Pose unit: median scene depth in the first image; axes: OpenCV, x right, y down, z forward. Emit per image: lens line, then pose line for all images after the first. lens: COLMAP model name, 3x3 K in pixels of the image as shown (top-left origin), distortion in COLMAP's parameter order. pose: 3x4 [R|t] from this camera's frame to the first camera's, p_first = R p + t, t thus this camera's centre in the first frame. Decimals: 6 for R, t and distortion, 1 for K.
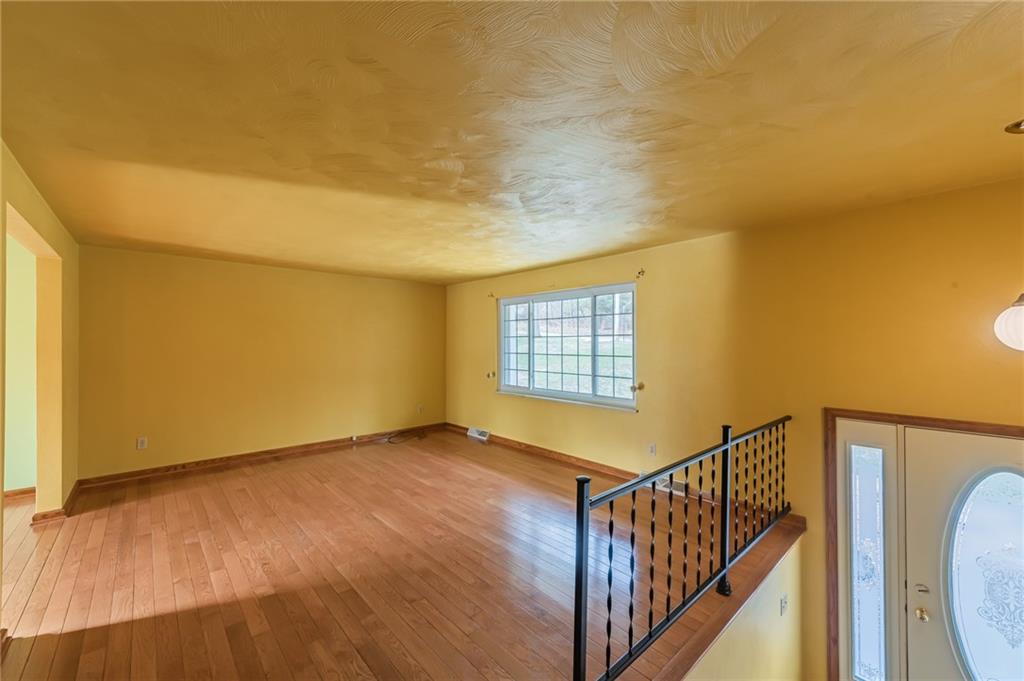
lens RADIAL K [[405.1, 0, 517.5], [0, 405.1, 336.4], [0, 0, 1]] dist [0.011820, -0.001425]
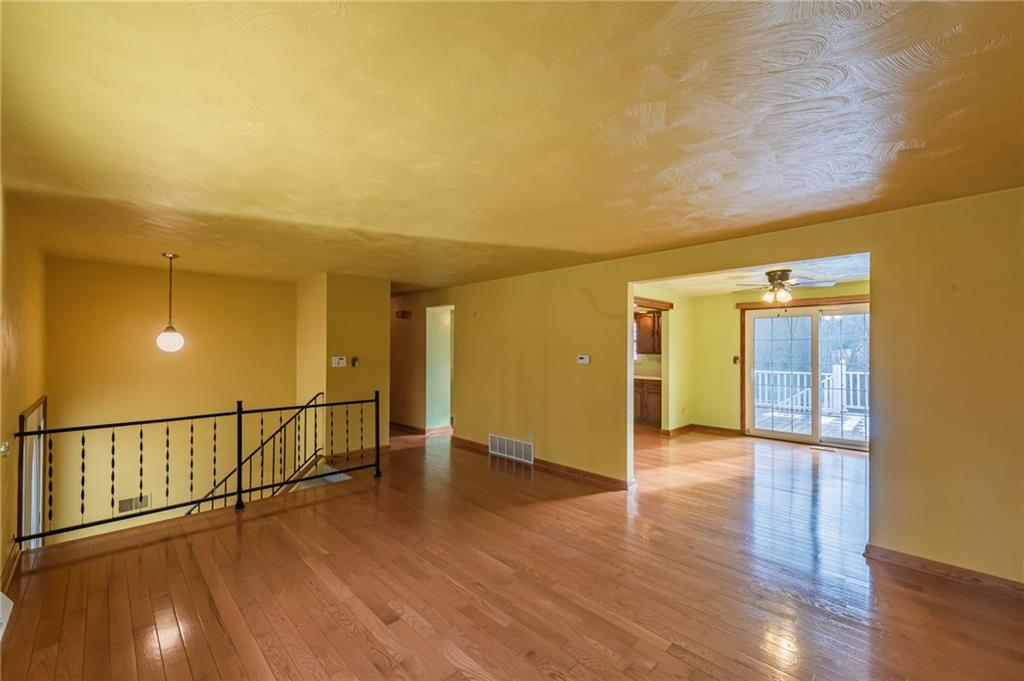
lens RADIAL K [[411.9, 0, 518.8], [0, 411.9, 348.8], [0, 0, 1]] dist [0.006278, -0.000917]
pose [[-0.998952, -0.004744, -0.045530, -0.248683], [-0.004344, 0.999951, -0.008873, 0.014719], [0.045570, -0.008666, -0.998924, 1.344260]]
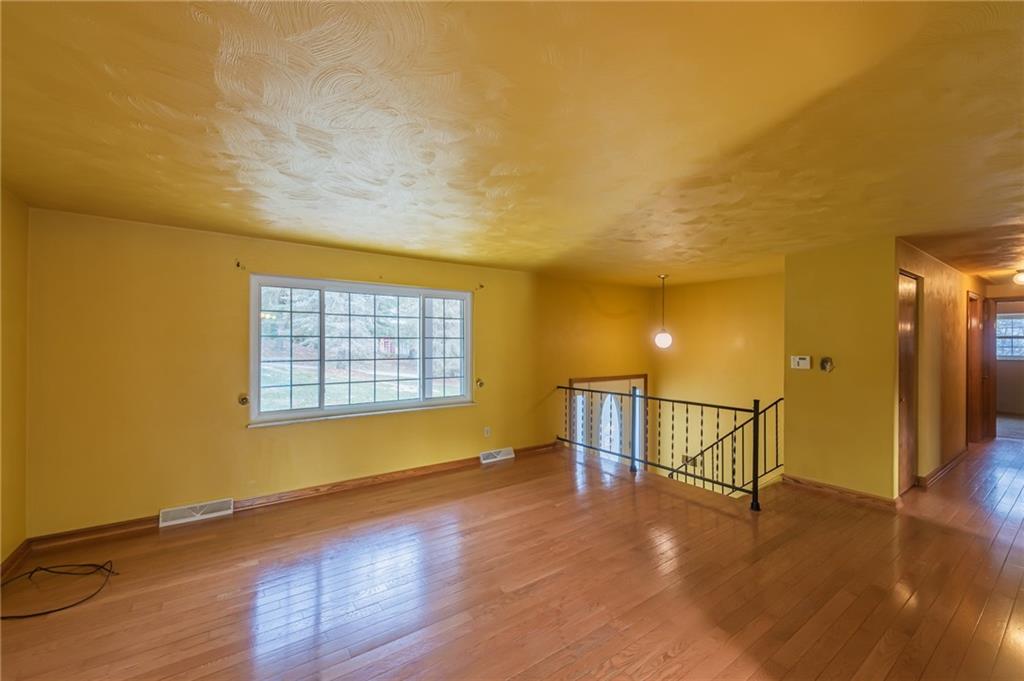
lens RADIAL K [[411.9, 0, 512.1], [0, 411.9, 346.5], [0, 0, 1]] dist [0.006278, -0.000917]
pose [[0.121624, -0.002278, 0.992574, -0.788152], [-0.013356, 0.999903, 0.003931, 0.012799], [-0.992486, -0.013735, 0.121581, 0.687750]]
